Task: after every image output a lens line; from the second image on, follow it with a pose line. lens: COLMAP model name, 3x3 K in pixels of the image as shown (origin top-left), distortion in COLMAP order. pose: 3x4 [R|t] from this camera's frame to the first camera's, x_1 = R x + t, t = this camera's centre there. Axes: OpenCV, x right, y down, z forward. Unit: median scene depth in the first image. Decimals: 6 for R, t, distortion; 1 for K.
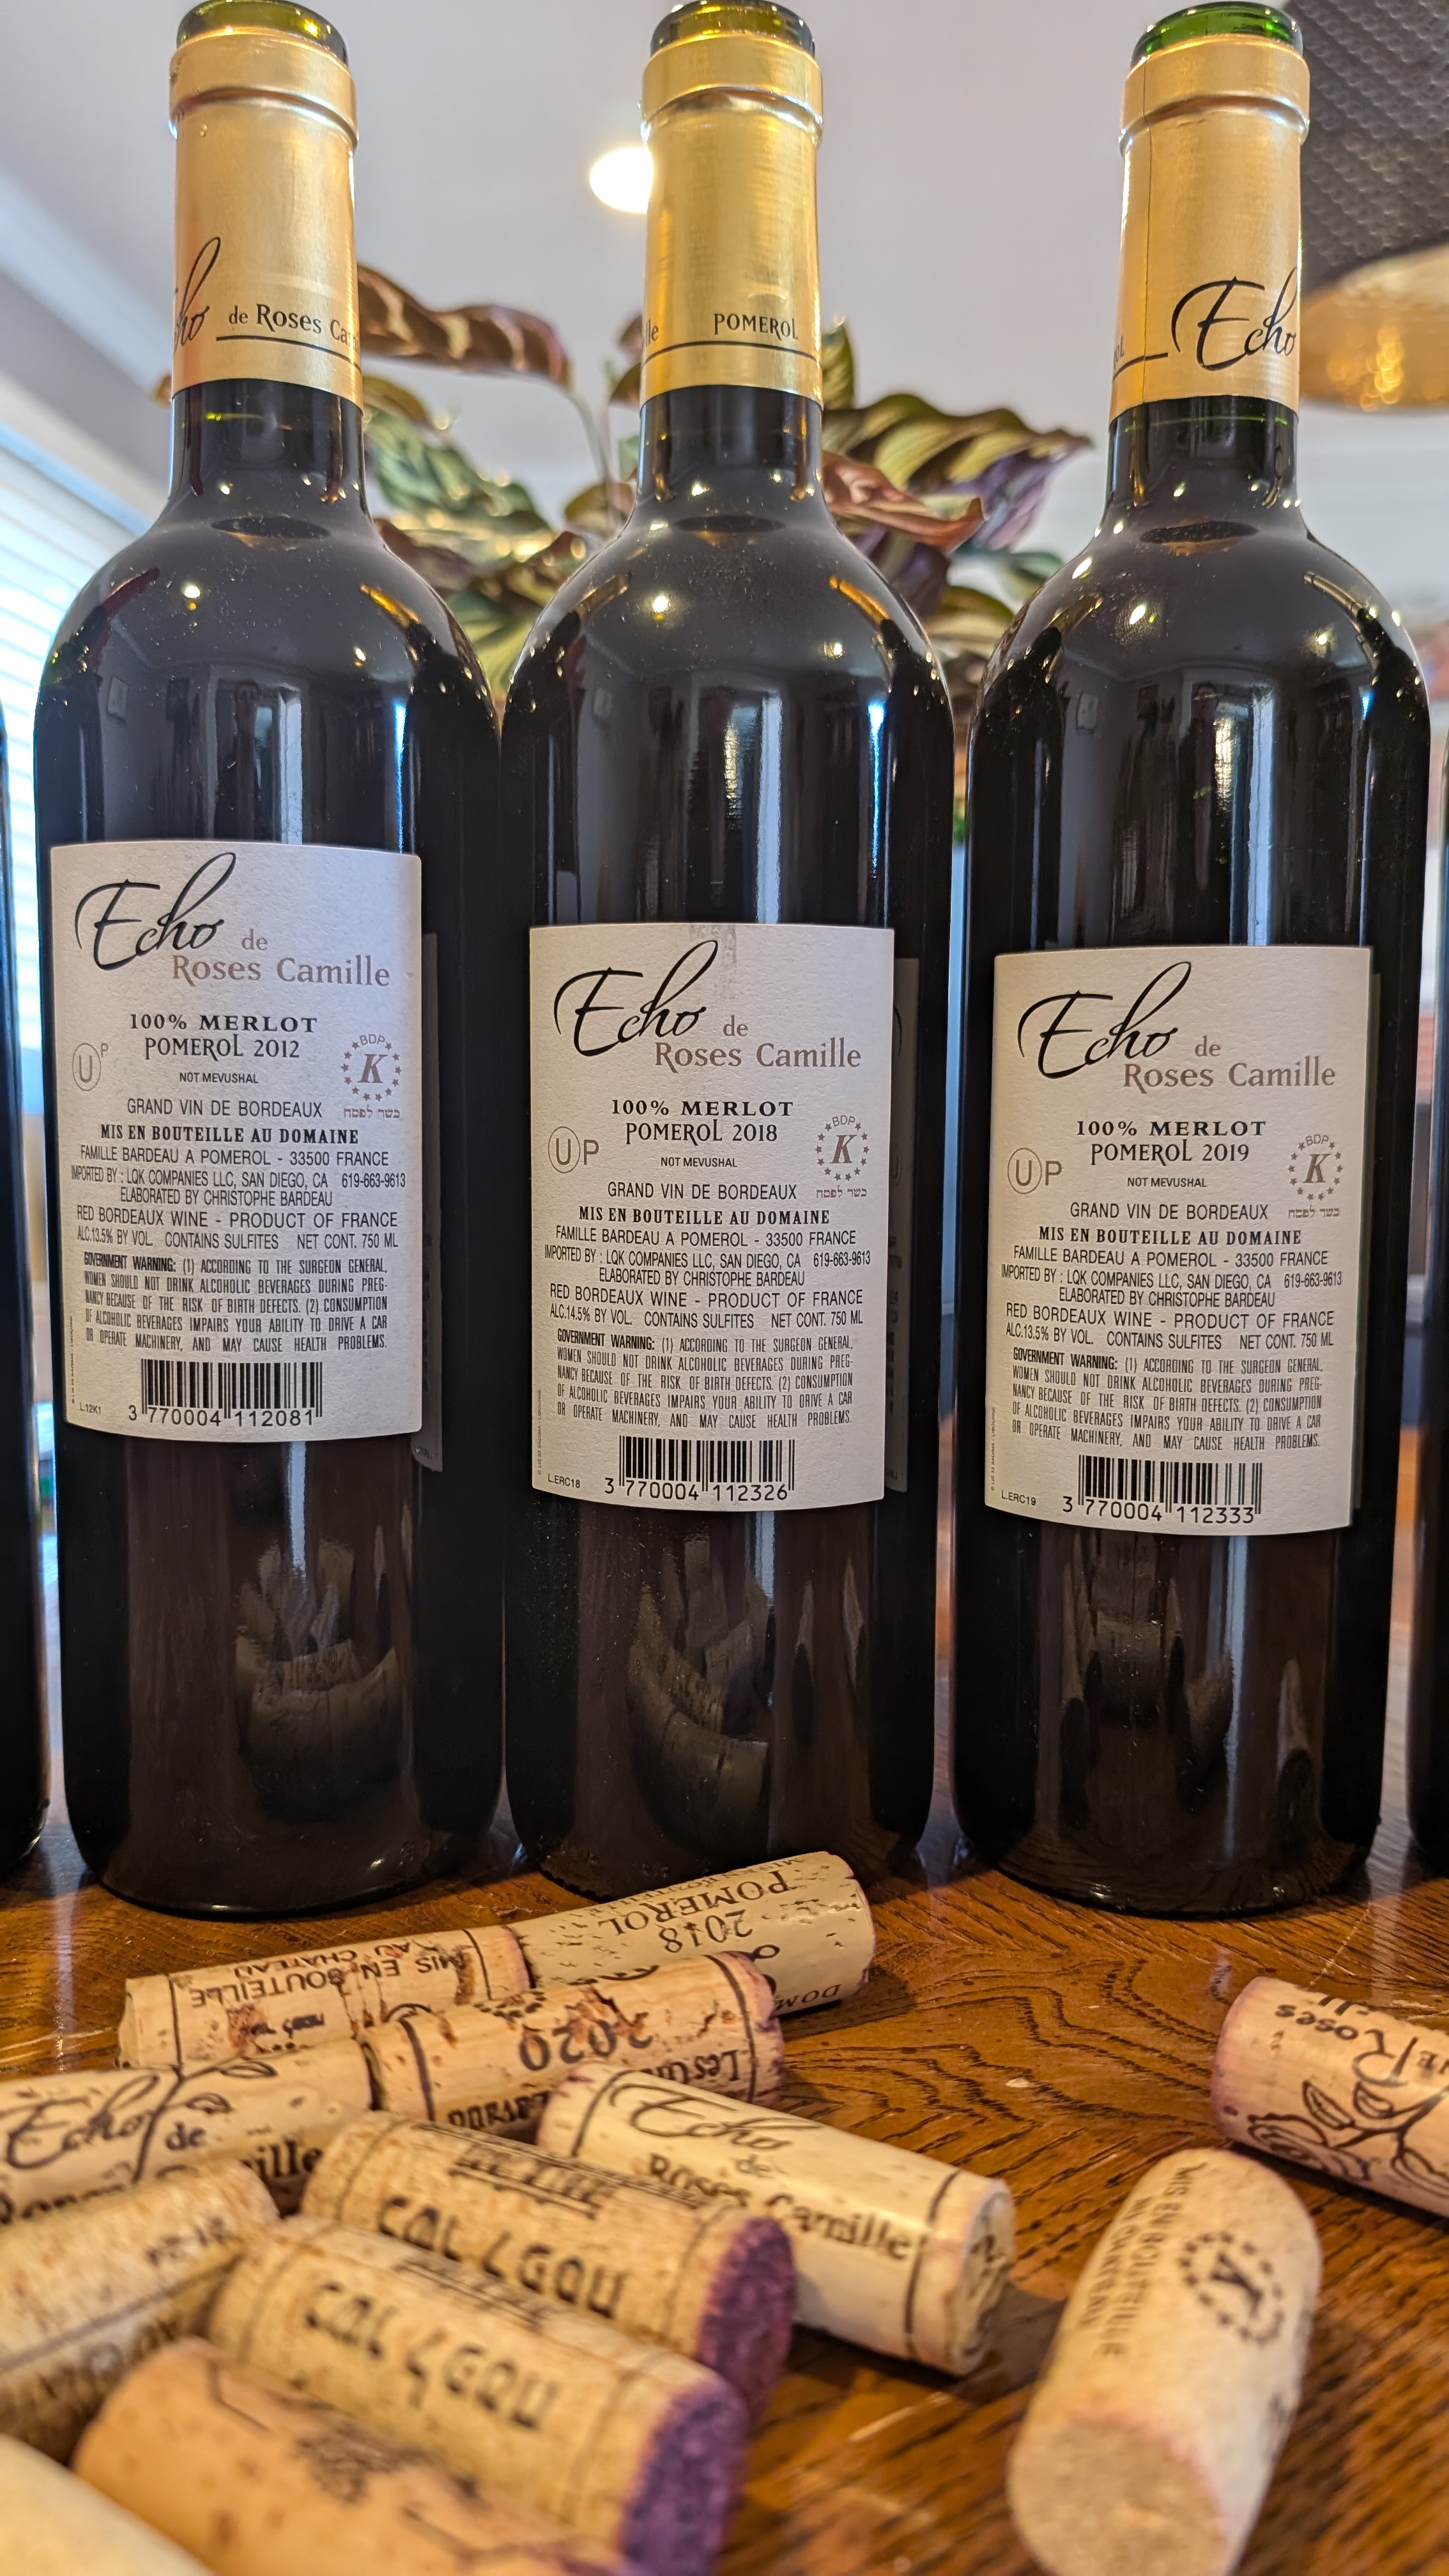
lens RADIAL K [[1832.2, 0, 724.4], [0, 1832.2, 1280.5], [0, 0, 1]] dist [-0.007835, 0.000601]
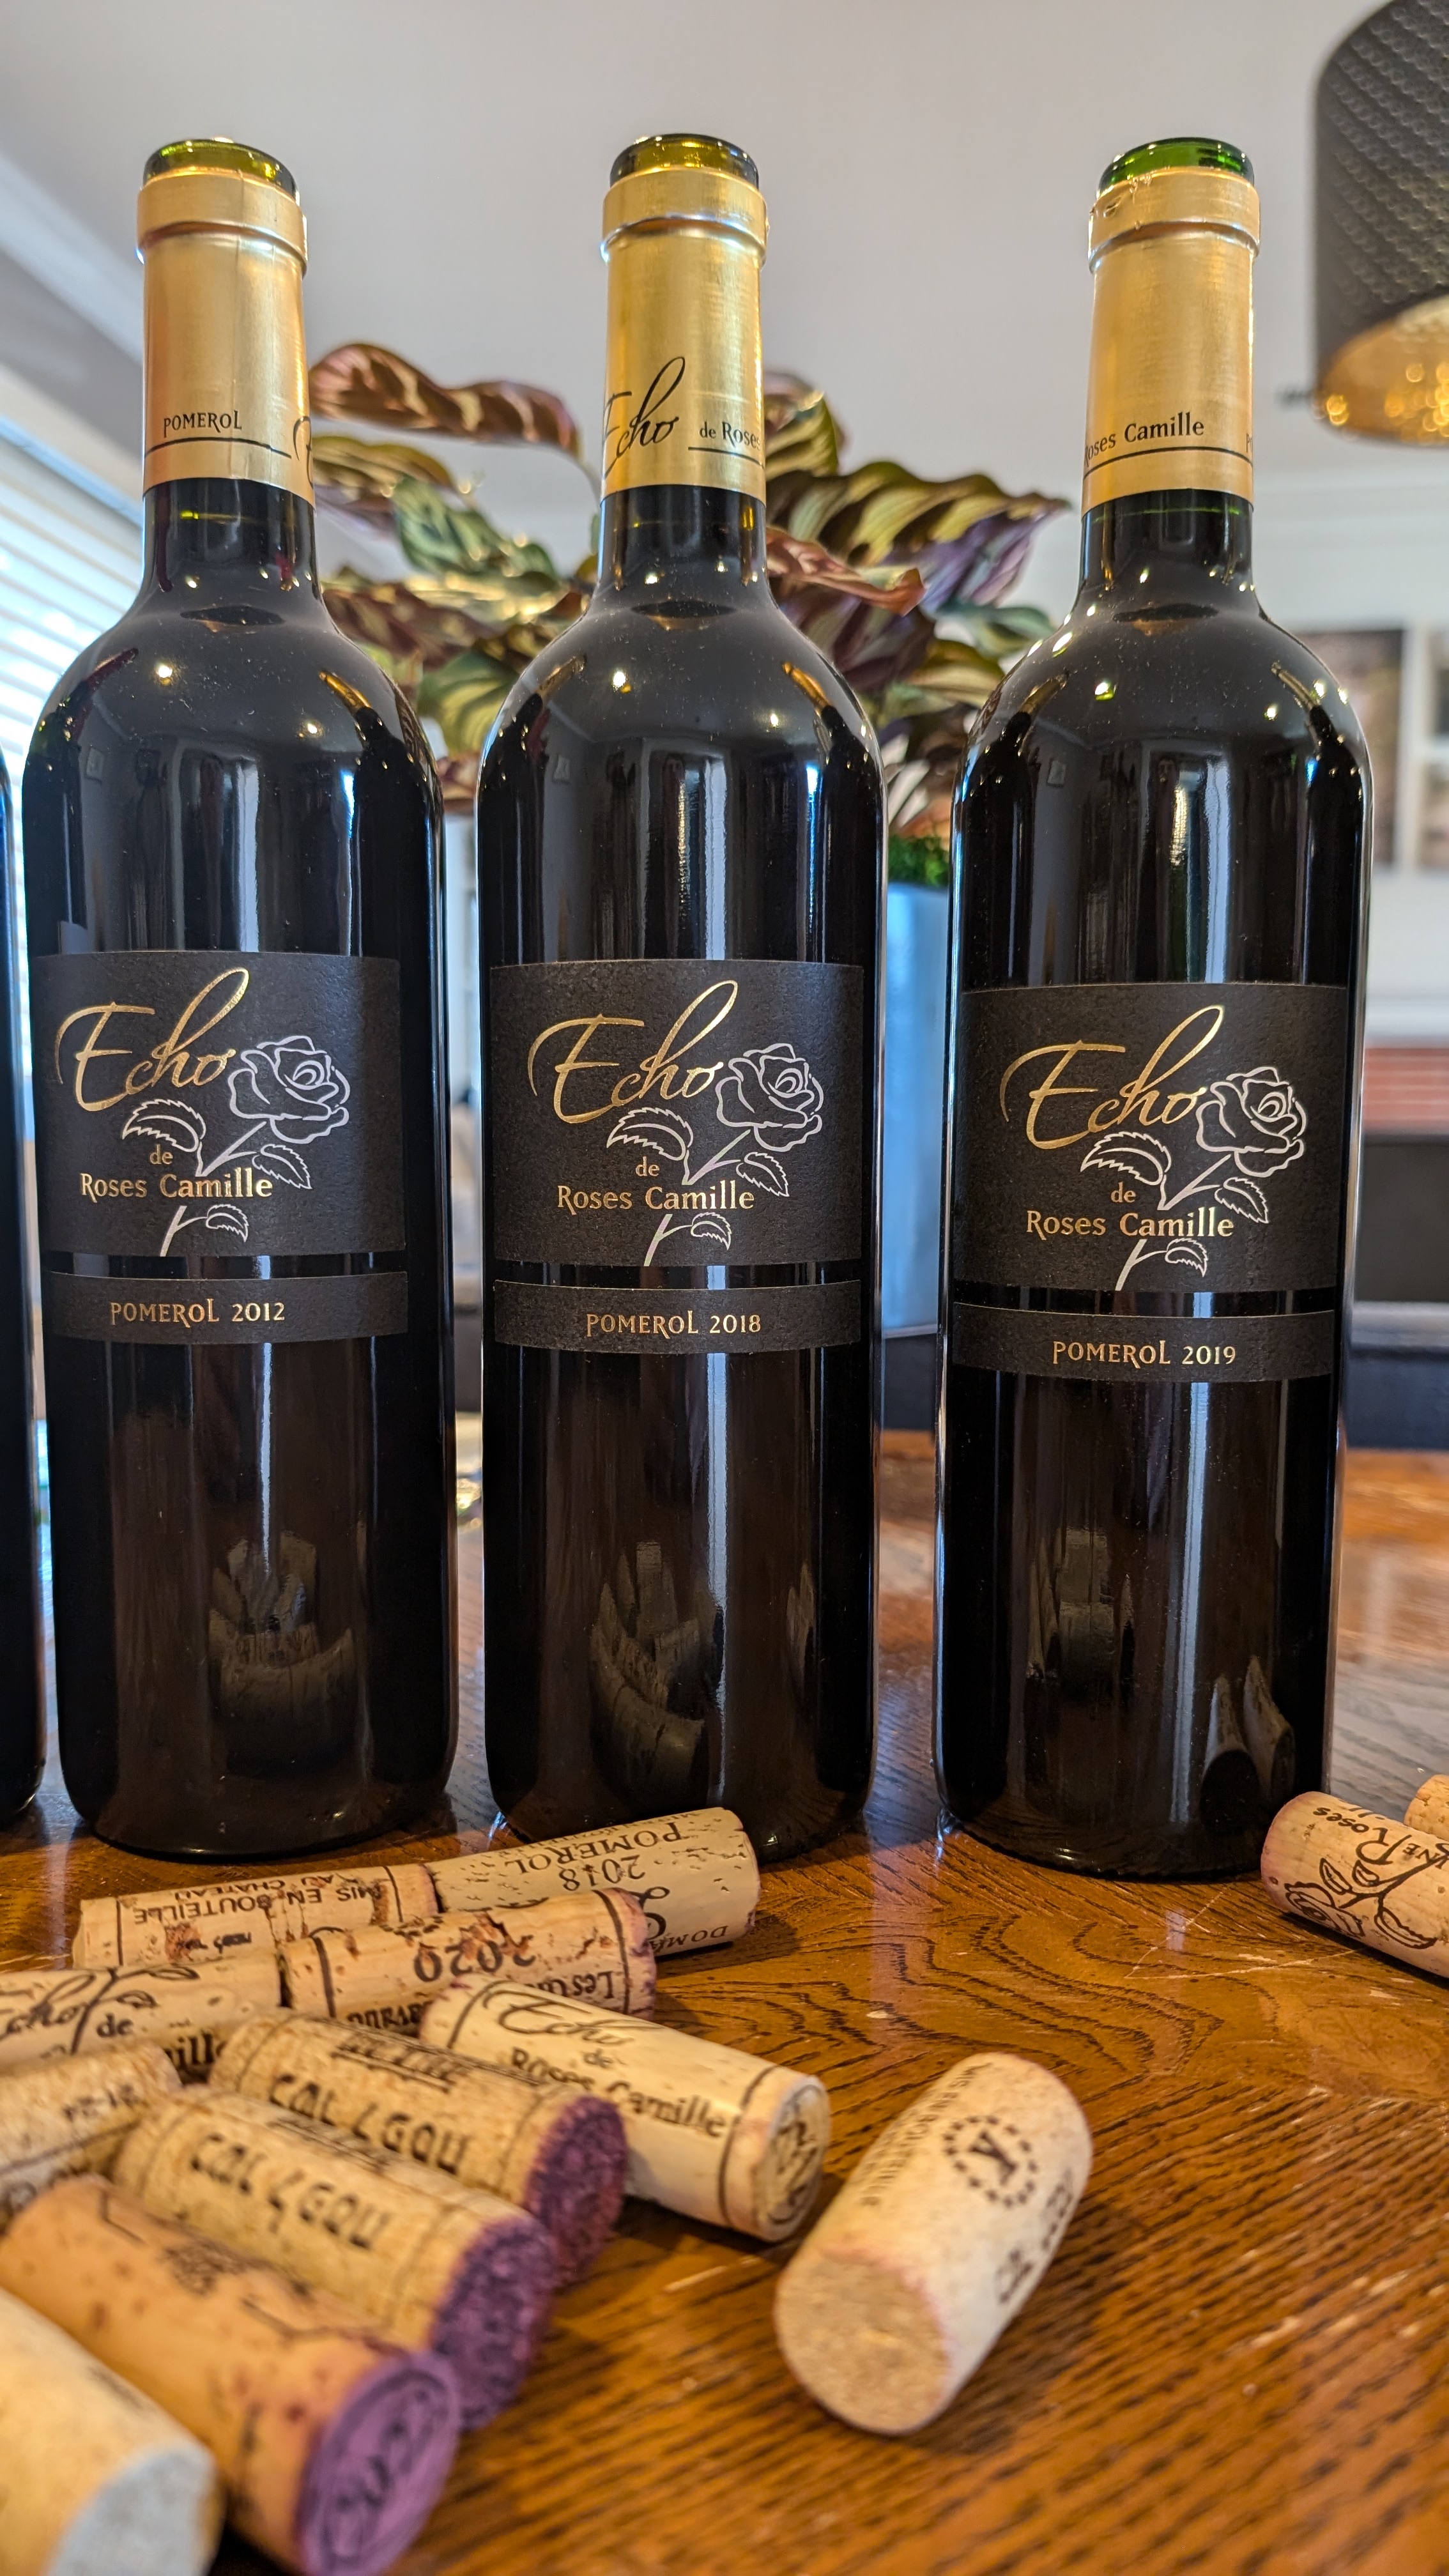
lens RADIAL K [[1822.3, 0, 724.2], [0, 1822.3, 1294.0], [0, 0, 1]] dist [-0.001438, -0.003897]
pose [[0.999208, 0.006261, -0.039300, 0.134031], [-0.006589, 0.999945, -0.008214, 0.014483], [0.039247, 0.008466, 0.999194, -0.138045]]
